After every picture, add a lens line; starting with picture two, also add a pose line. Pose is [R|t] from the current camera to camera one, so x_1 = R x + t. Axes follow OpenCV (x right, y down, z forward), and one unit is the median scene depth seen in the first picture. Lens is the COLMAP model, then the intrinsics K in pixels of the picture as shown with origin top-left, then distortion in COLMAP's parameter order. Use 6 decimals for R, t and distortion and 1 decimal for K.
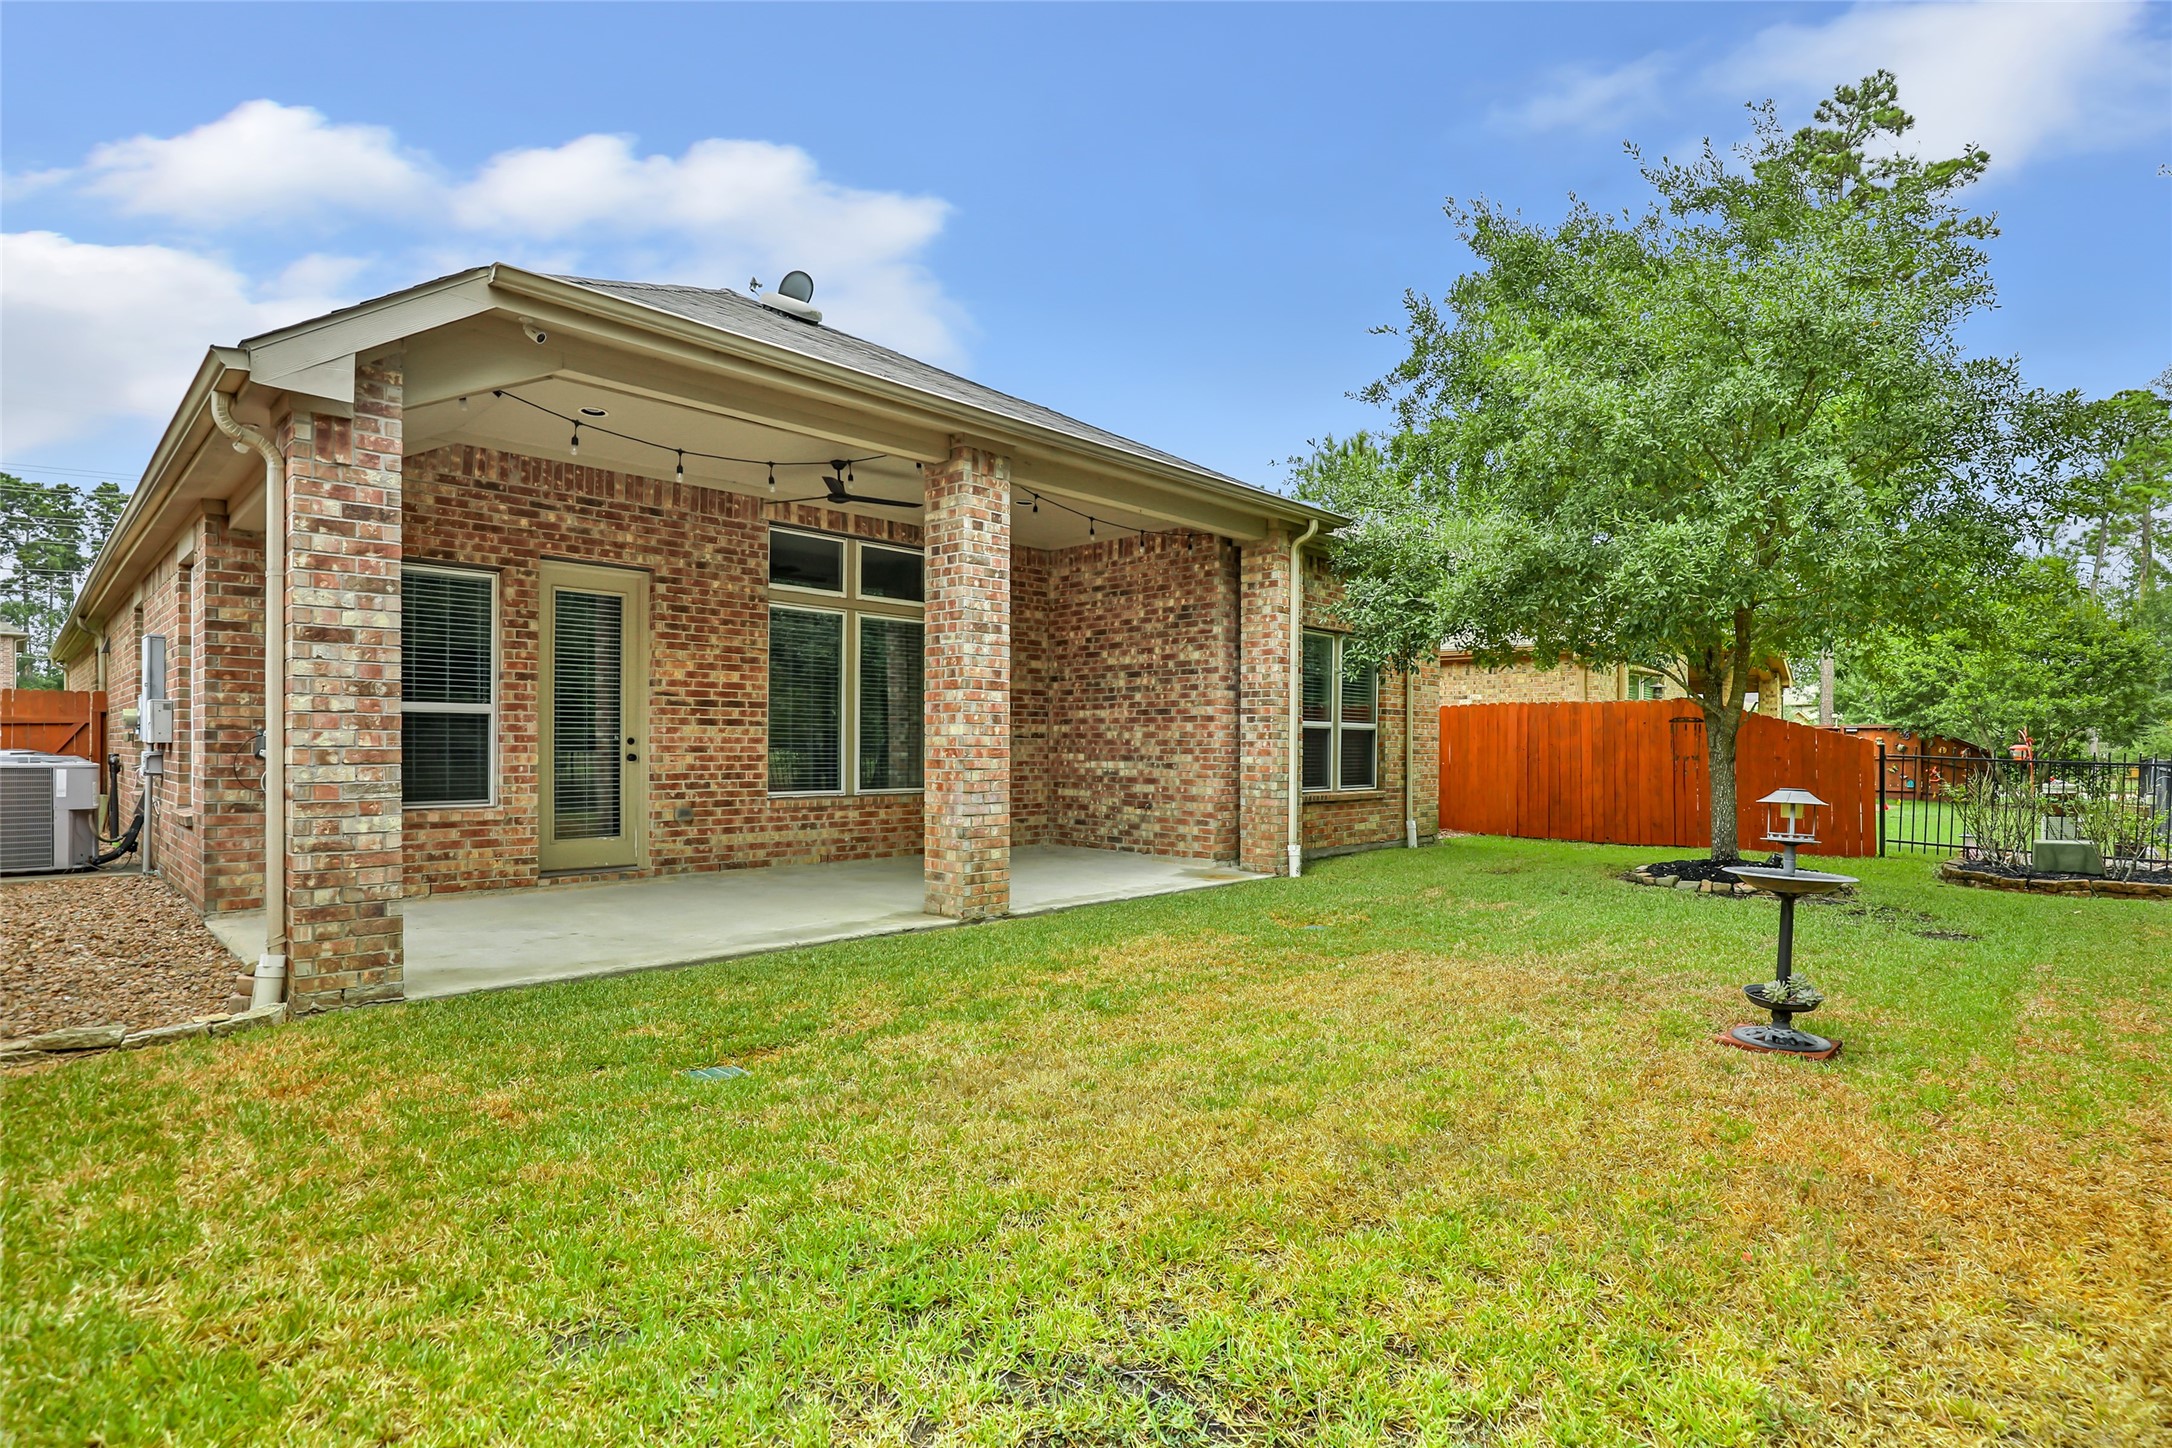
lens RADIAL K [[1088.3, 0, 1098.7], [0, 1088.3, 750.8], [0, 0, 1]] dist [0.002064, -0.004747]
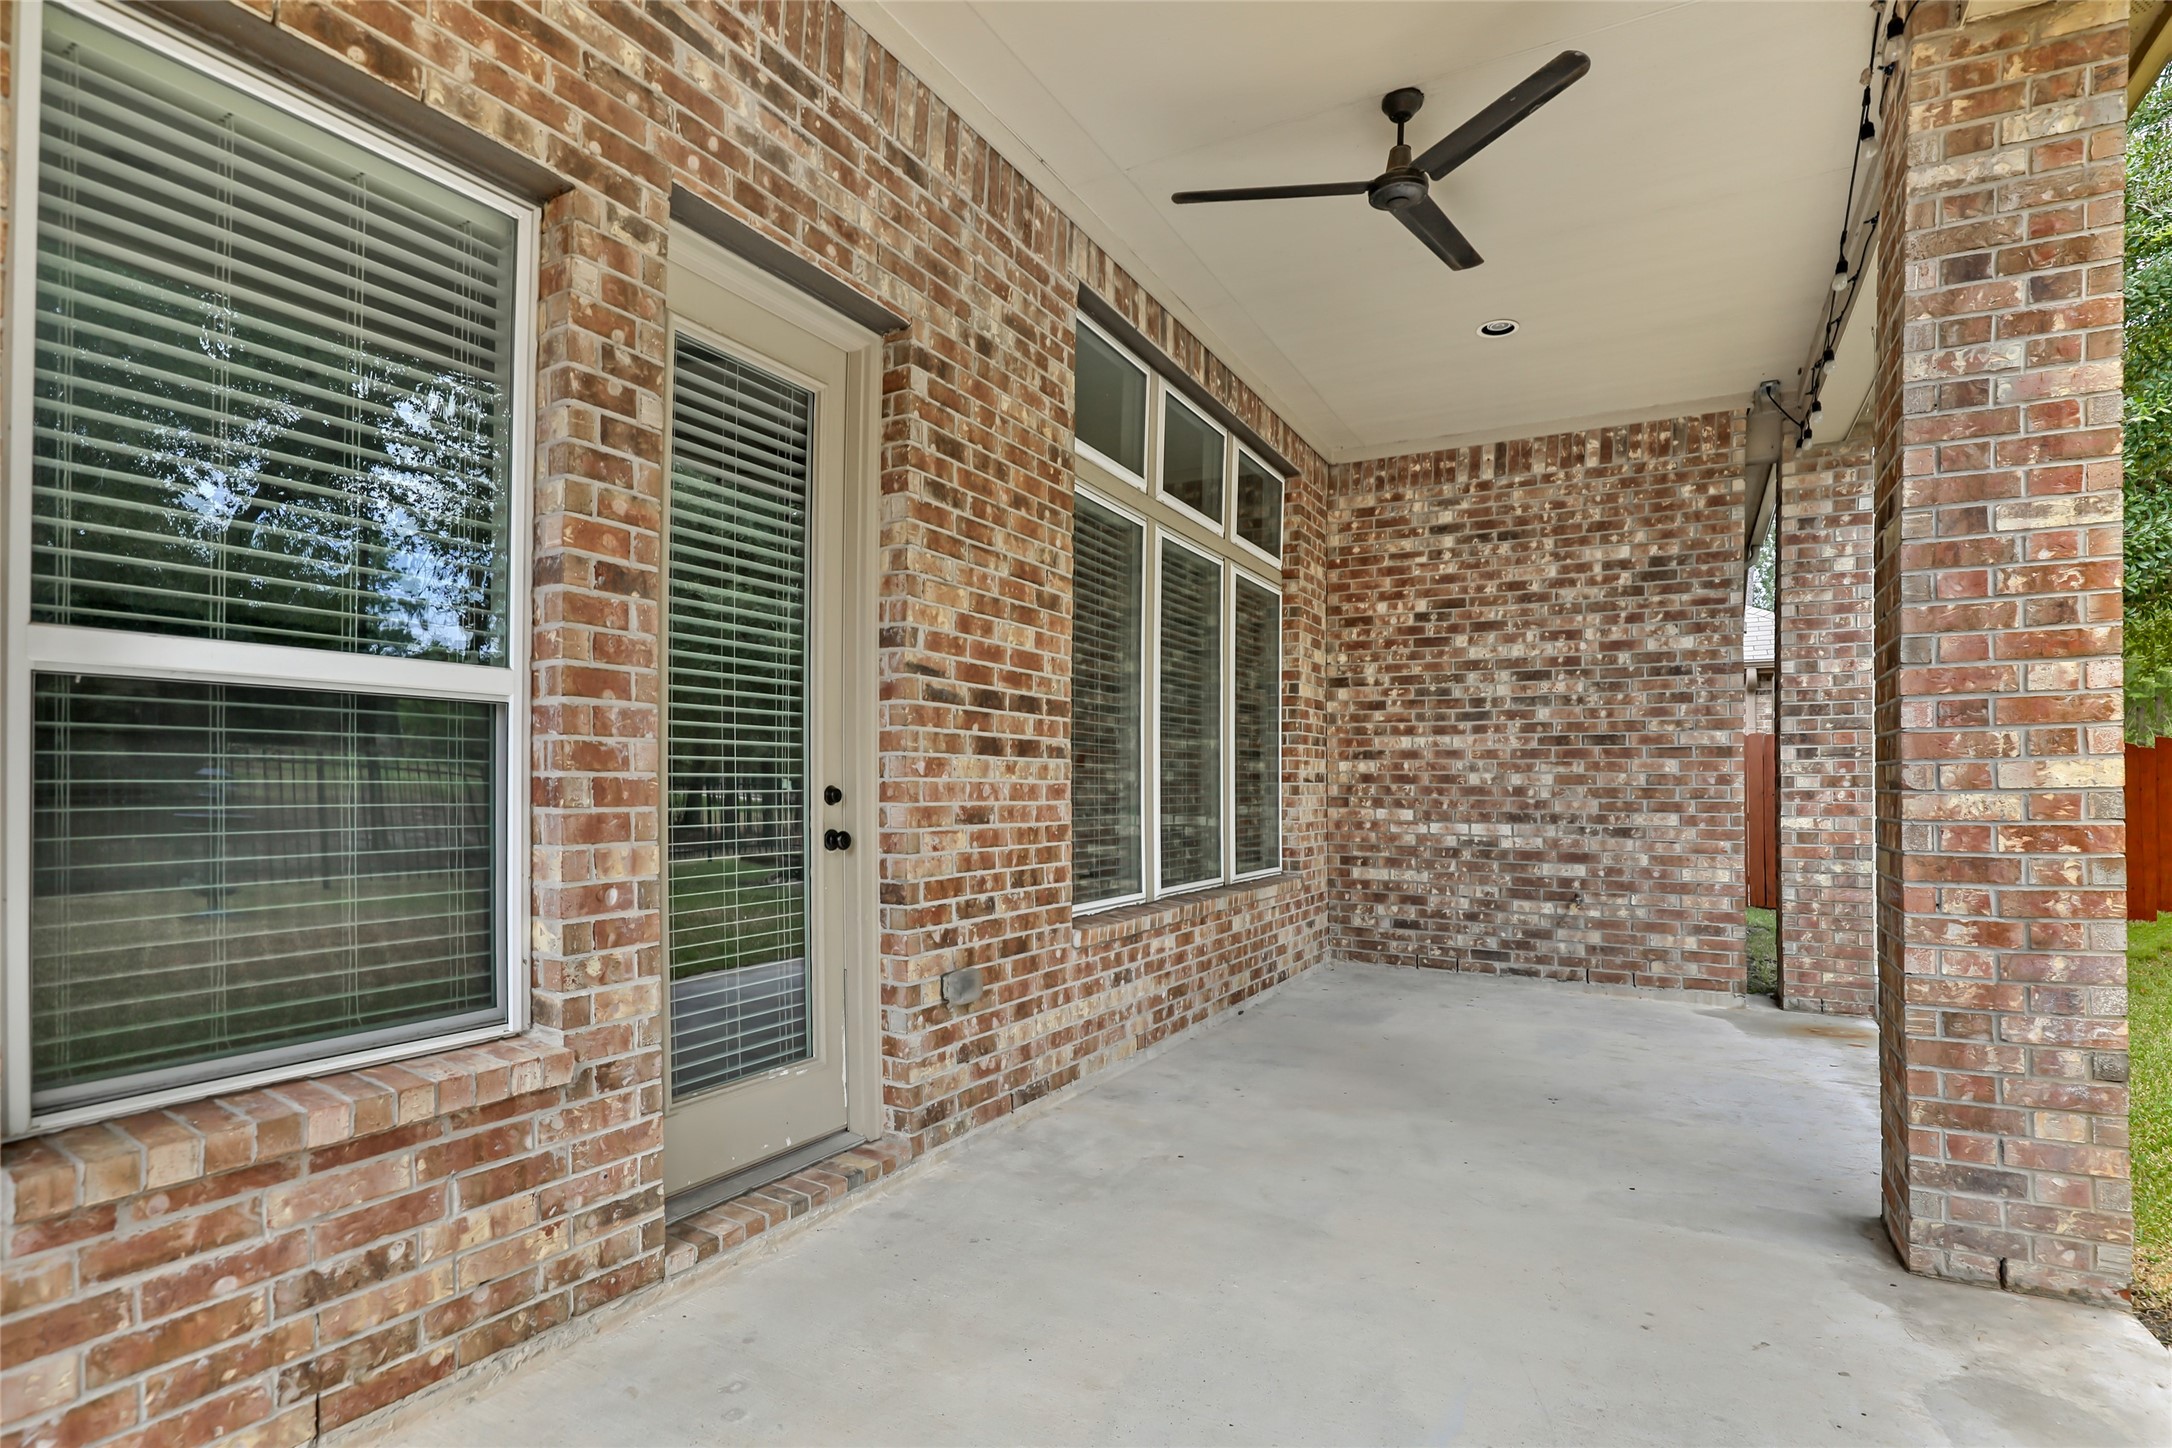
lens RADIAL K [[1088.3, 0, 1097.0], [0, 1088.3, 803.2], [0, 0, 1]] dist [0.002064, -0.004747]
pose [[0.962954, -0.002819, 0.269652, -0.383925], [-0.001110, 0.999895, 0.014417, -0.010214], [-0.269665, -0.014183, 0.962850, 0.541691]]
